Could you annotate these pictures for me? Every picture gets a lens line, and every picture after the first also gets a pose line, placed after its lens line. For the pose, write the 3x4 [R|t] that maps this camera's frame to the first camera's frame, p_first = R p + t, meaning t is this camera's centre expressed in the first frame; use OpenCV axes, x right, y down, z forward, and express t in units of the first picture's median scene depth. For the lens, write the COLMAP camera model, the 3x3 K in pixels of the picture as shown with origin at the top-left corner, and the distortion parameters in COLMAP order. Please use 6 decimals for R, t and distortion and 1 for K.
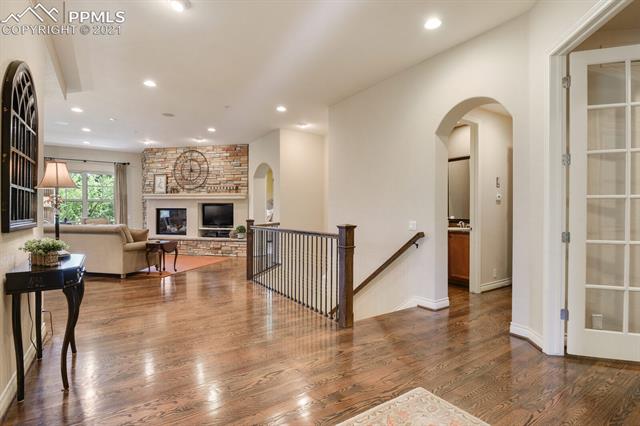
lens RADIAL K [[321.8, 0, 320.0], [0, 321.8, 213.0], [0, 0, 1]] dist [0.000343, -0.000361]
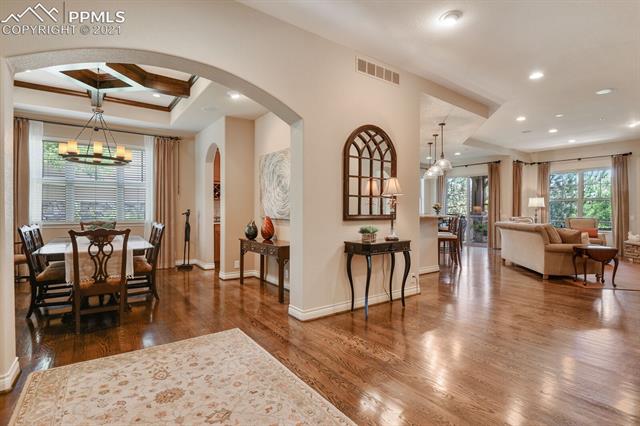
lens RADIAL K [[321.8, 0, 320.0], [0, 321.8, 213.0], [0, 0, 1]] dist [0.000343, -0.000361]
pose [[0.019860, 0.001840, -0.999801, 0.341161], [-0.003786, 0.999991, 0.001765, 0.003840], [0.999796, 0.003750, 0.019866, 0.287059]]
